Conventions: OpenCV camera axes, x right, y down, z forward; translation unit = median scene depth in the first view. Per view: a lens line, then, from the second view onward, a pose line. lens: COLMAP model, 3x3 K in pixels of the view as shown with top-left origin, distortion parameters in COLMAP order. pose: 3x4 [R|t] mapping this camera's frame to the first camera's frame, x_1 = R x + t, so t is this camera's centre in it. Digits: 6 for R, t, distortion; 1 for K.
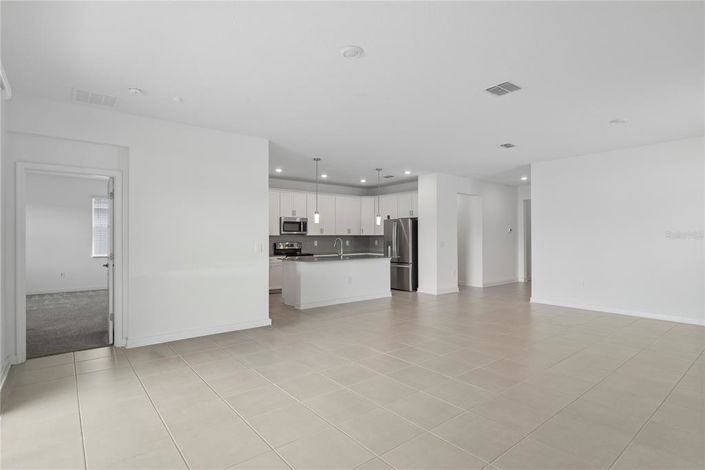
lens RADIAL K [[365.7, 0, 353.1], [0, 365.7, 236.0], [0, 0, 1]] dist [-0.000137, -0.000086]
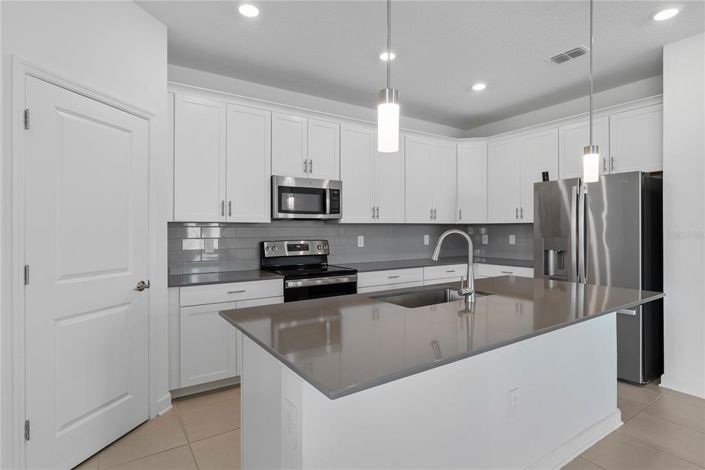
lens RADIAL K [[365.7, 0, 352.7], [0, 365.7, 231.0], [0, 0, 1]] dist [-0.000137, -0.000086]
pose [[0.996157, 0.000037, -0.087581, -0.076742], [0.001415, 0.999863, 0.016520, 0.000329], [0.087570, -0.016580, 0.996020, 0.590614]]
